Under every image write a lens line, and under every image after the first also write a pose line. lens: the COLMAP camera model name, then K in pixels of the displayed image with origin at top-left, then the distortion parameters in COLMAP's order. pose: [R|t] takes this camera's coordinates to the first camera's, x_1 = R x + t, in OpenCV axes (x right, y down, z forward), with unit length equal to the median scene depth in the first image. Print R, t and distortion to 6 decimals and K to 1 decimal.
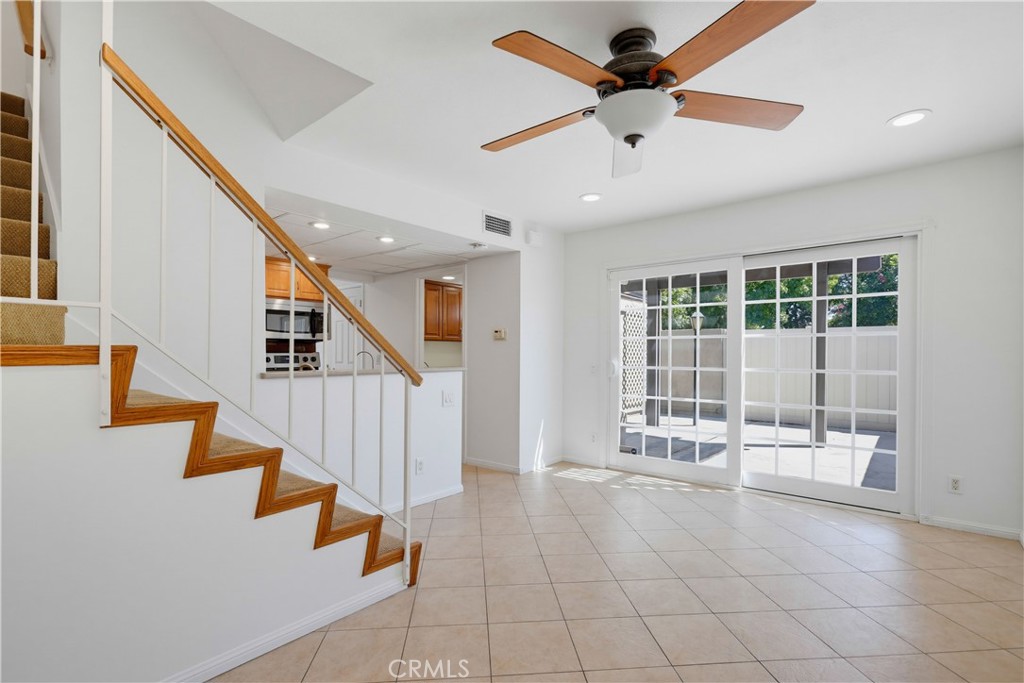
lens RADIAL K [[476.9, 0, 513.2], [0, 476.9, 356.1], [0, 0, 1]] dist [-0.000891, 0.000031]
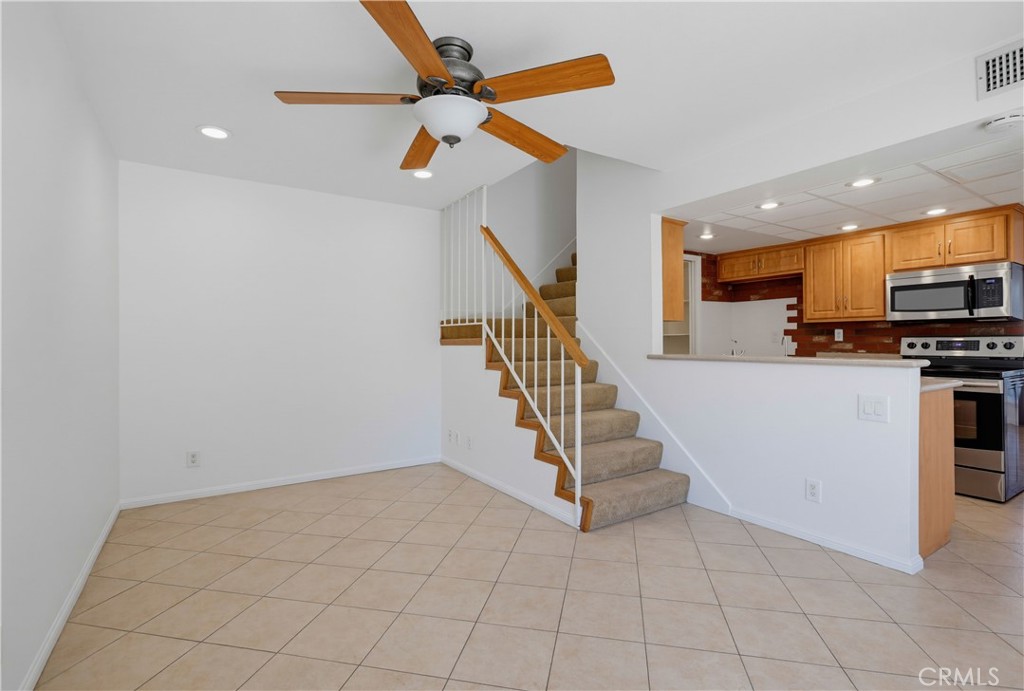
lens RADIAL K [[483.4, 0, 513.7], [0, 483.4, 341.4], [0, 0, 1]] dist [0.000315, 0.000285]
pose [[-0.295749, 0.003498, -0.955259, 0.662553], [0.002805, 0.999992, 0.002793, -0.004982], [0.955262, -0.001853, -0.295757, 0.777442]]
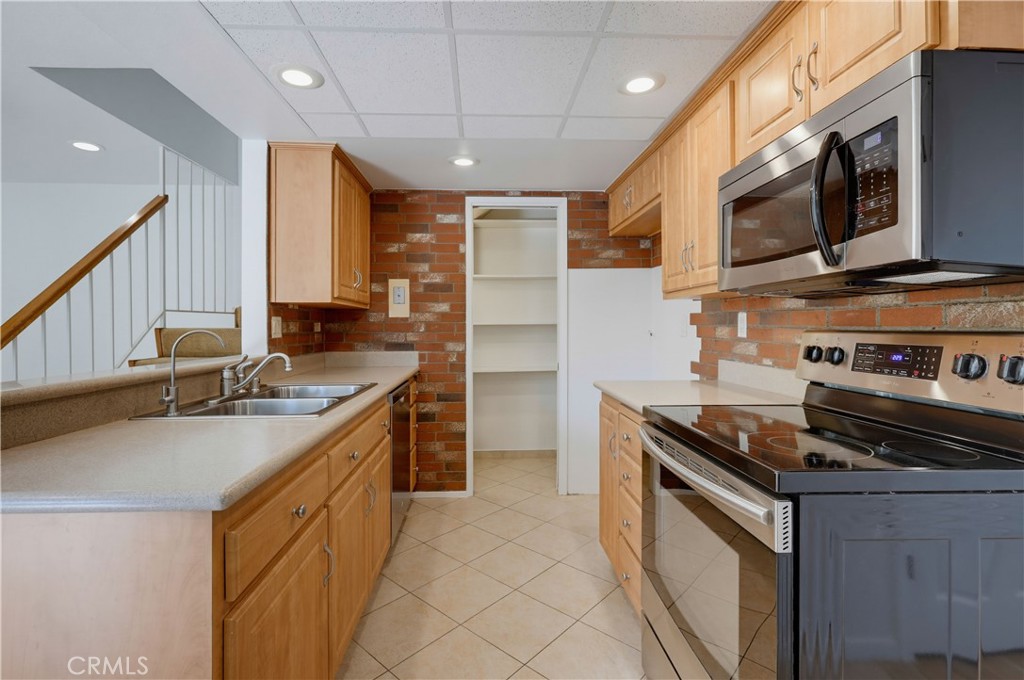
lens RADIAL K [[469.5, 0, 500.8], [0, 469.5, 338.7], [0, 0, 1]] dist [-0.000842, 0.000306]
pose [[-0.742242, 0.018644, -0.669873, -0.223148], [-0.000500, 0.999597, 0.028375, -0.015469], [0.670132, 0.021396, -0.741934, 1.471862]]
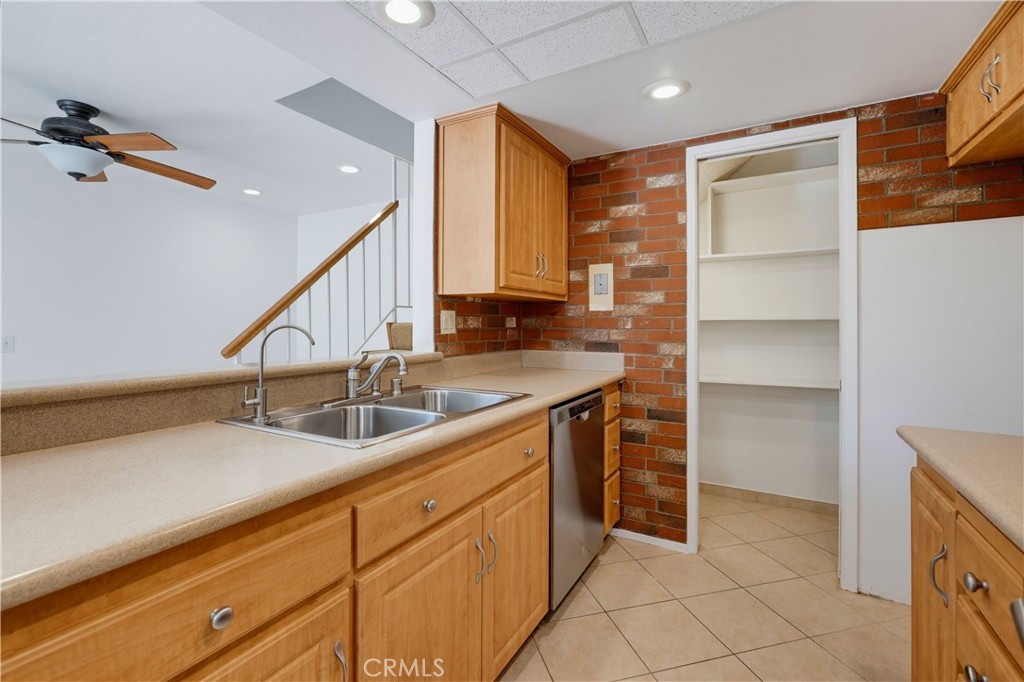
lens RADIAL K [[458.2, 0, 508.2], [0, 458.2, 322.9], [0, 0, 1]] dist [-0.001176, 0.000443]
pose [[-0.985458, -0.002222, -0.169904, -0.417375], [-0.003150, 0.999982, 0.005196, -0.014783], [0.169889, 0.005655, -0.985447, 1.357578]]
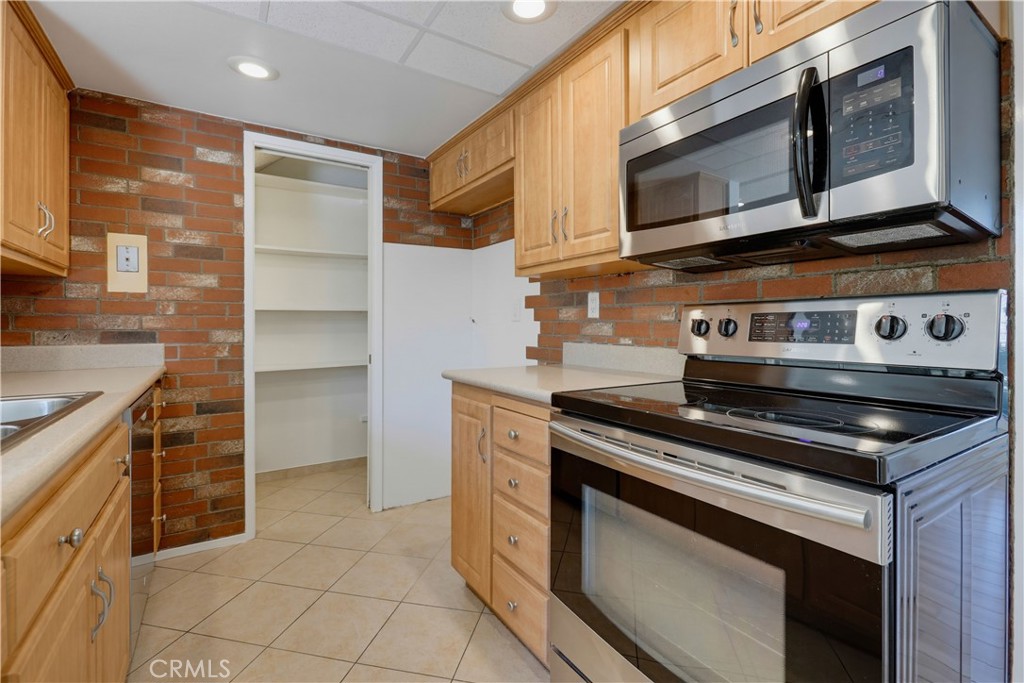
lens RADIAL K [[458.1, 0, 507.7], [0, 458.1, 332.6], [0, 0, 1]] dist [-0.002162, 0.000217]
pose [[-0.305529, 0.014877, -0.952066, -0.277846], [-0.003558, 0.999853, 0.016766, 0.008967], [0.952176, 0.008509, -0.305431, 1.306068]]
